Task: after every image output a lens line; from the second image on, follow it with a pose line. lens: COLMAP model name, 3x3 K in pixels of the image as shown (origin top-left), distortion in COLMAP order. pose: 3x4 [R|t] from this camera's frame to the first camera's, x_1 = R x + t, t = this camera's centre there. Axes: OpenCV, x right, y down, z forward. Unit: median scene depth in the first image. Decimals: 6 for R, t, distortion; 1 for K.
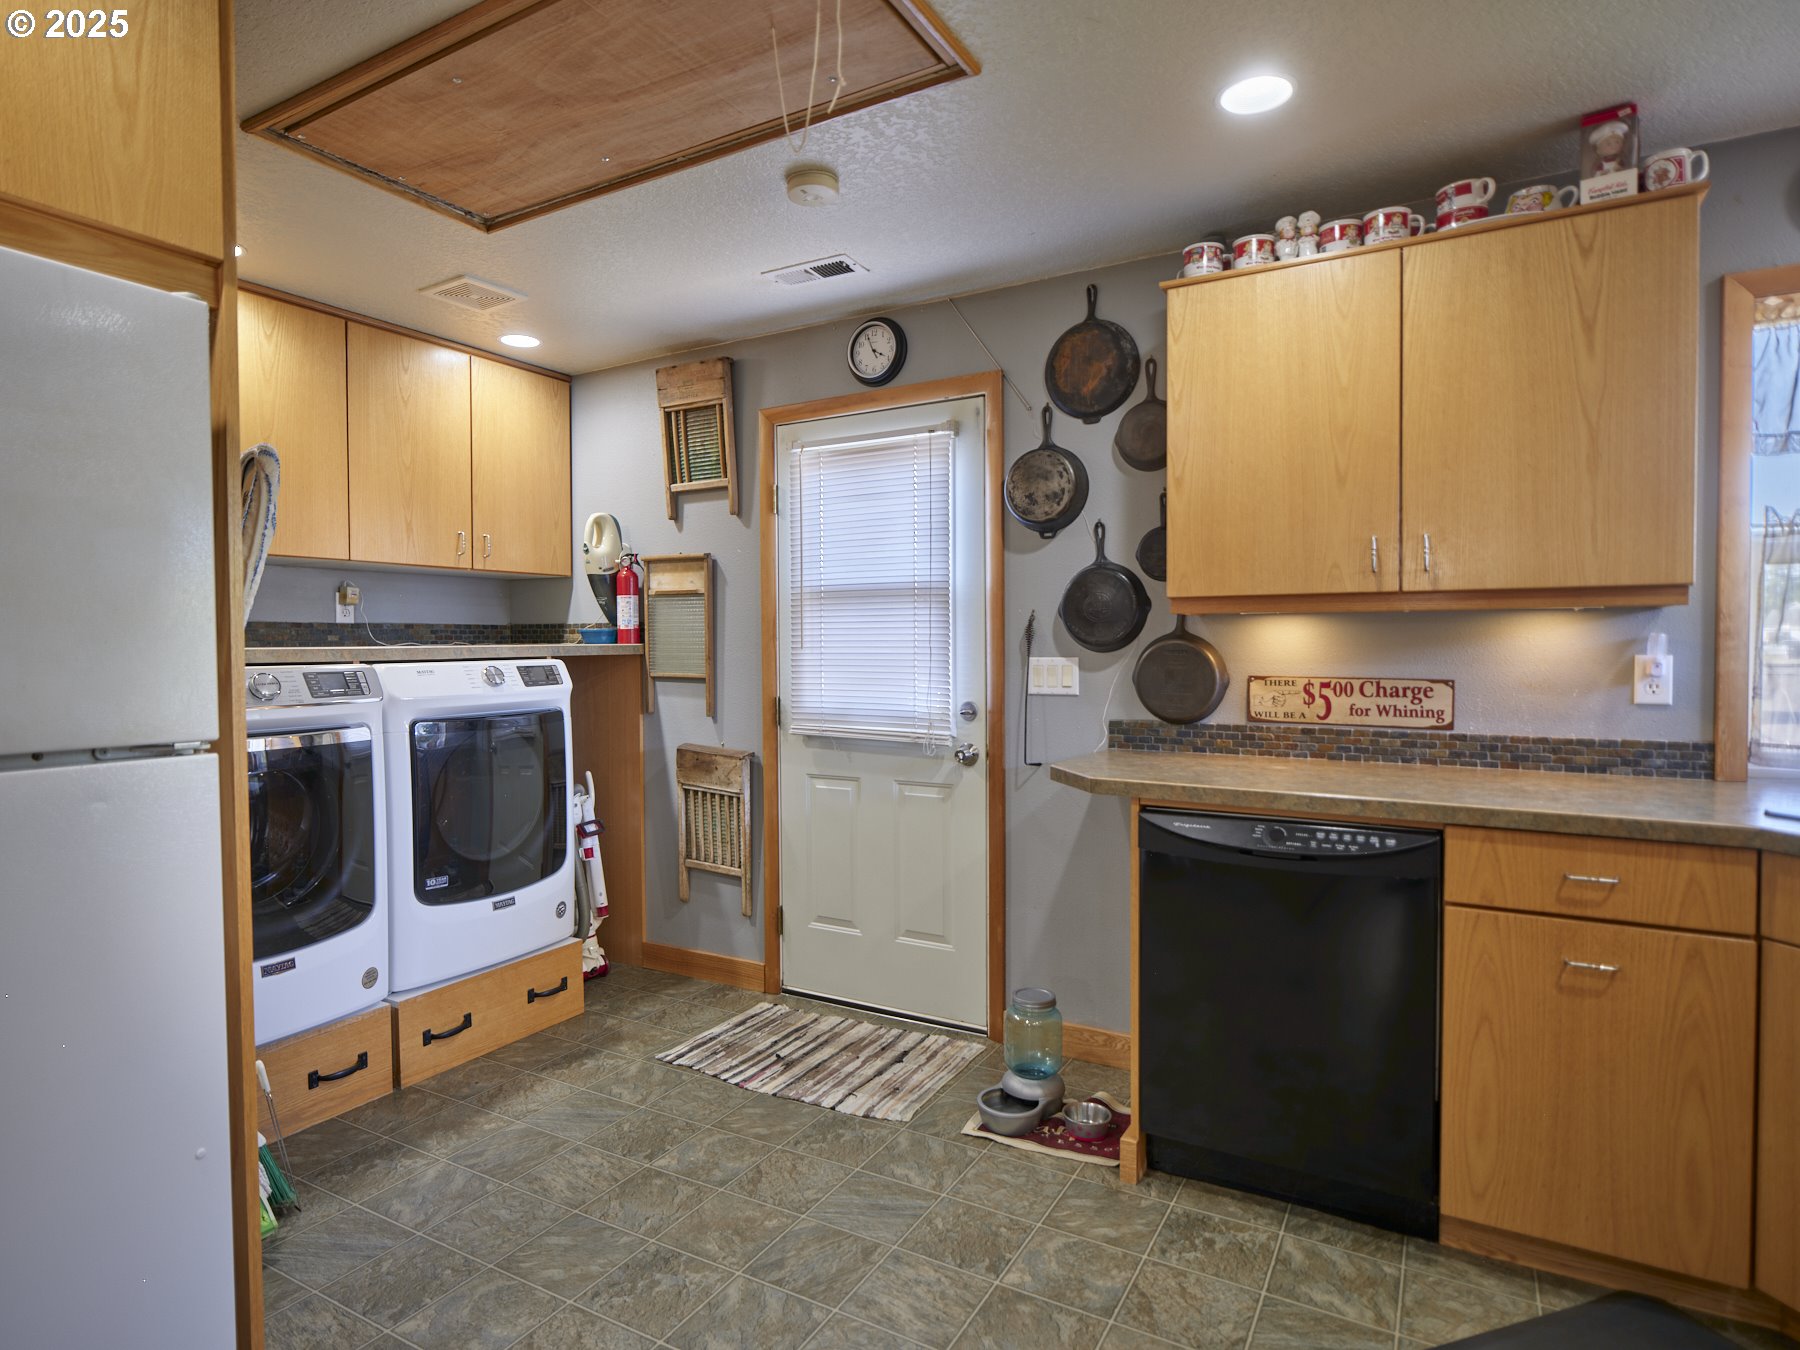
lens RADIAL K [[994.8, 0, 888.2], [0, 994.8, 667.5], [0, 0, 1]] dist [-0.008545, -0.002086]
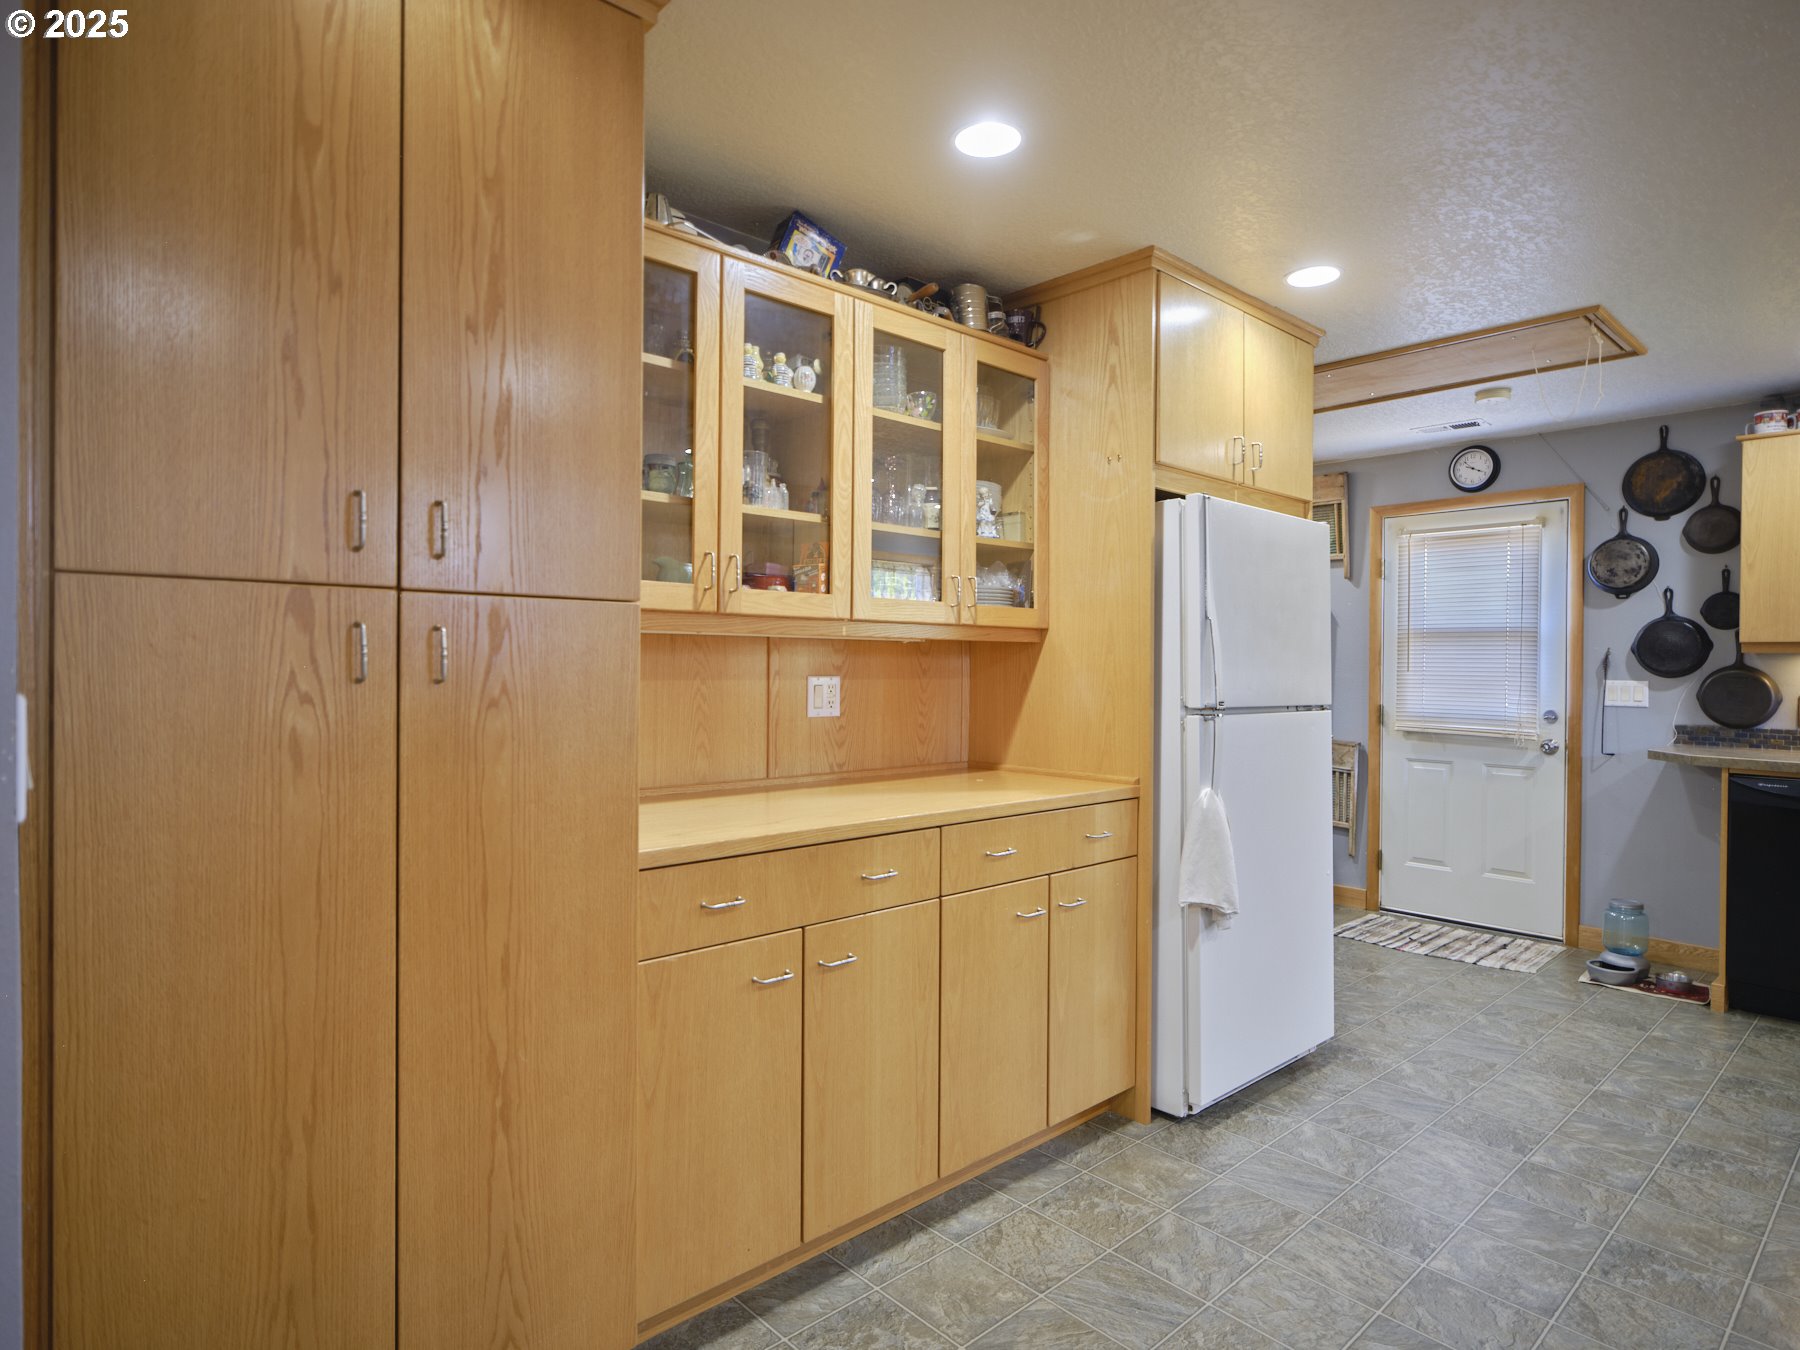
lens RADIAL K [[994.8, 0, 861.2], [0, 994.8, 667.3], [0, 0, 1]] dist [-0.008545, -0.002086]
pose [[0.943719, 0.012113, -0.330525, -0.433481], [-0.016366, 0.999815, -0.010087, 0.003564], [0.330342, 0.014929, 0.943743, -0.769665]]
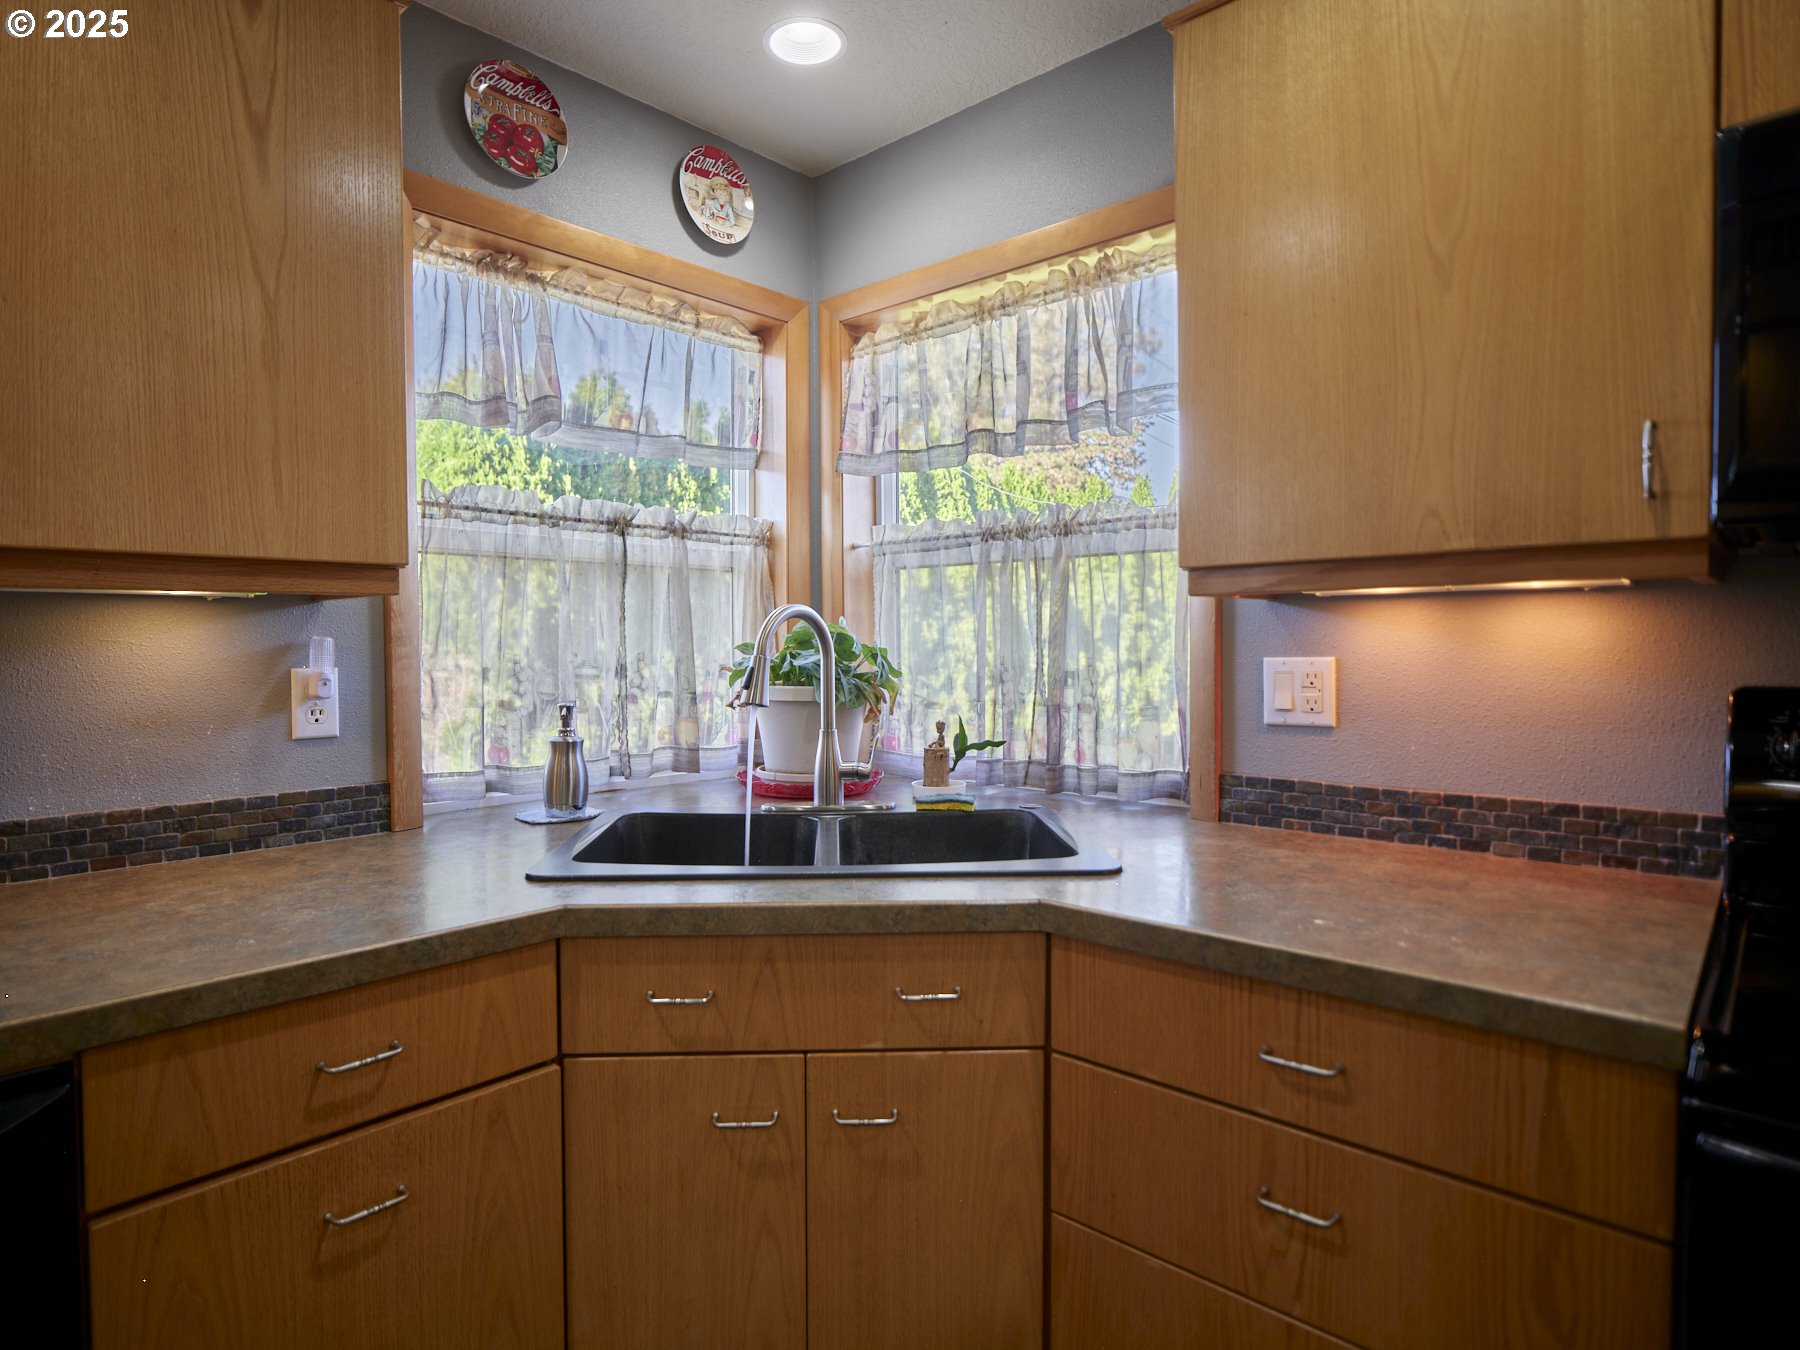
lens RADIAL K [[994.8, 0, 846.6], [0, 994.8, 667.7], [0, 0, 1]] dist [-0.008545, -0.002086]
pose [[0.226665, -0.023141, 0.973698, 0.138660], [0.030853, 0.999387, 0.016569, -0.009819], [-0.973484, 0.026286, 0.227240, 0.375143]]
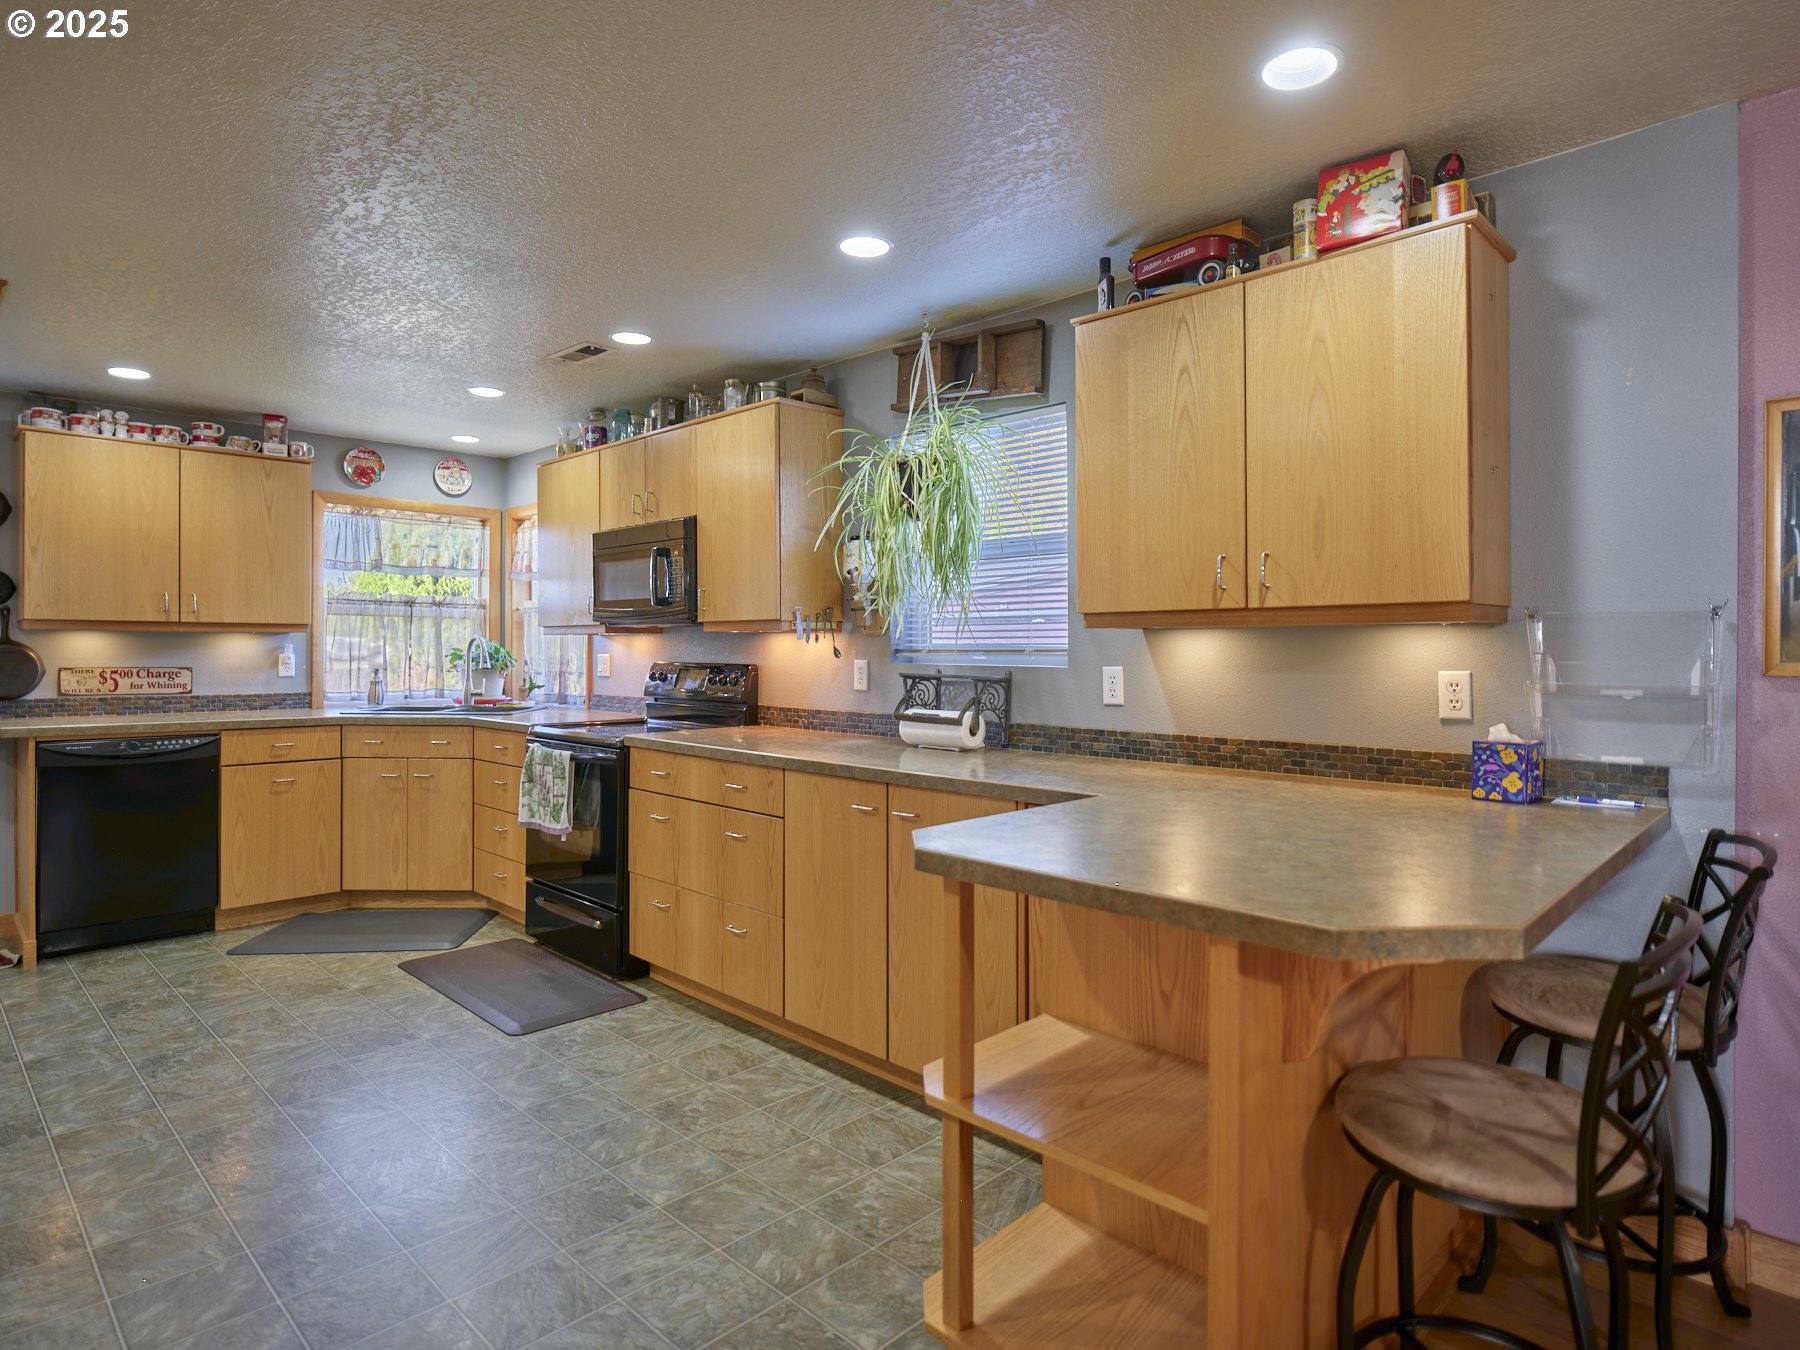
lens RADIAL K [[994.8, 0, 894.8], [0, 994.8, 646.9], [0, 0, 1]] dist [-0.008545, -0.002086]
pose [[0.240876, 0.005495, 0.970540, -0.833007], [0.019847, 0.999747, -0.010586, 0.017503], [-0.970353, 0.021812, 0.240706, -0.677054]]
